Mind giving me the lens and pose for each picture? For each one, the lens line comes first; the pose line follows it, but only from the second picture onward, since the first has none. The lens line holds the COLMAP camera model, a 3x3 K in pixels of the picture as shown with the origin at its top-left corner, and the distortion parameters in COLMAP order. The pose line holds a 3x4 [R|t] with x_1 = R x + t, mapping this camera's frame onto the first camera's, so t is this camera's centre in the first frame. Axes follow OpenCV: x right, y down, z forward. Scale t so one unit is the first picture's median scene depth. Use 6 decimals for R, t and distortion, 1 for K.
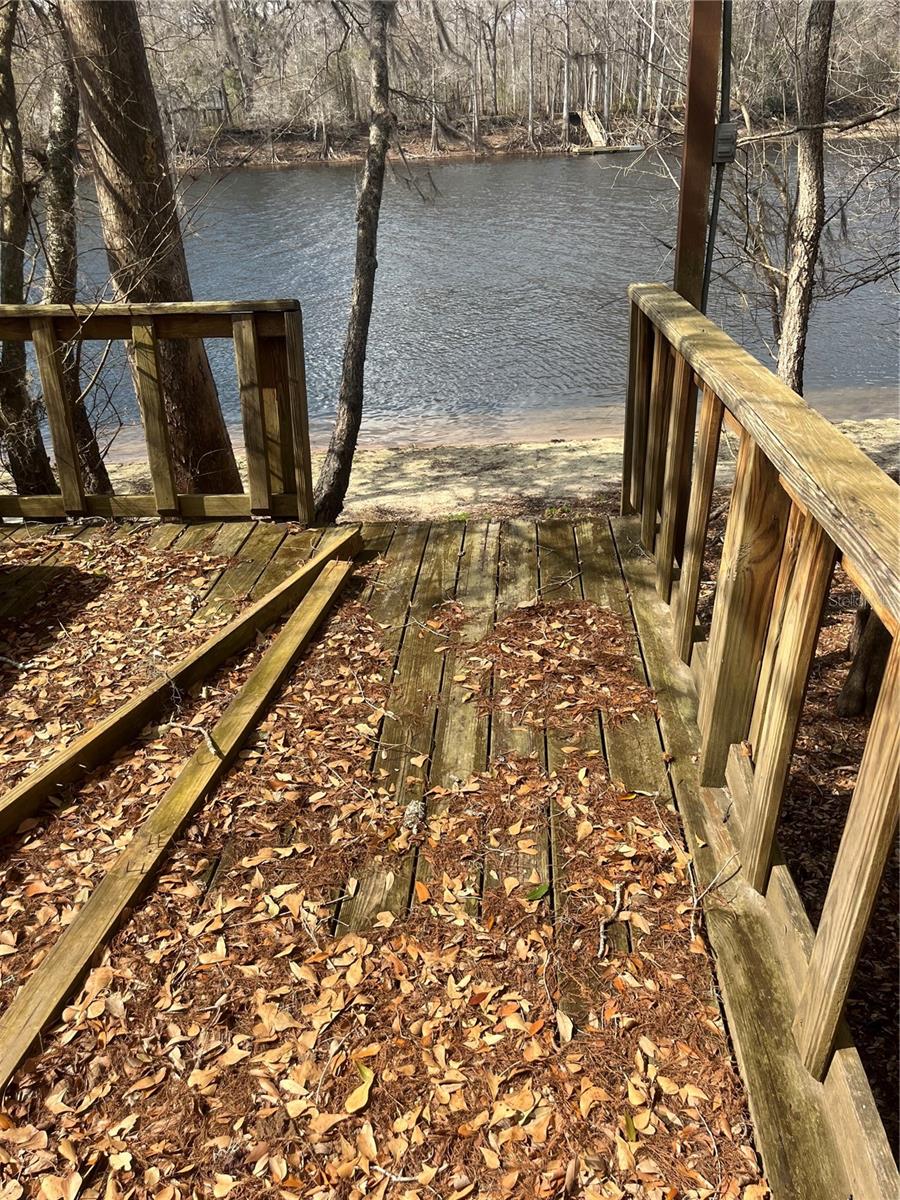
lens RADIAL K [[916.4, 0, 449.8], [0, 916.4, 629.2], [0, 0, 1]] dist [0.023428, -0.016171]
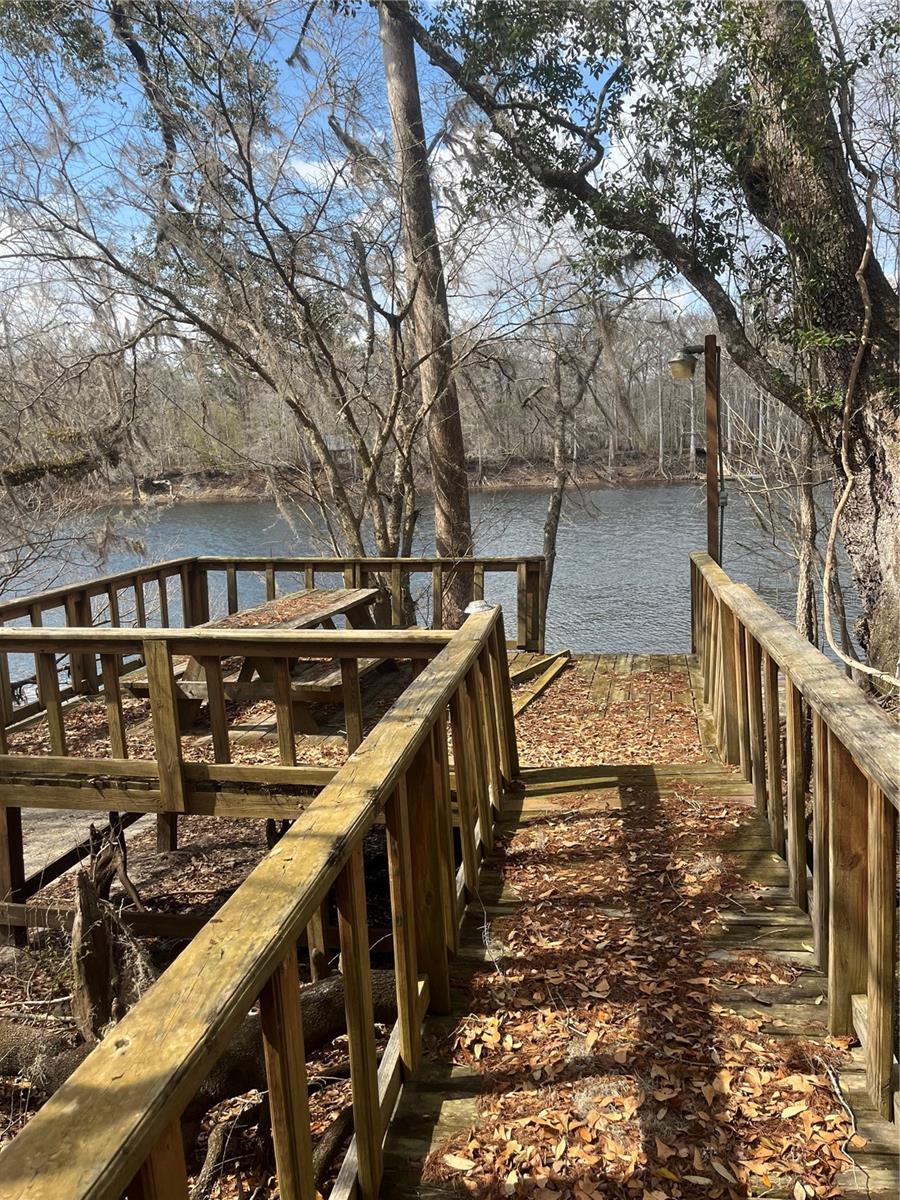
lens RADIAL K [[916.4, 0, 448.3], [0, 916.4, 599.8], [0, 0, 1]] dist [0.023428, -0.016171]
pose [[0.988867, 0.020365, -0.147399, -0.105263], [-0.069225, 0.939826, -0.334568, 0.904987], [0.131716, 0.341047, 0.930773, -1.942945]]
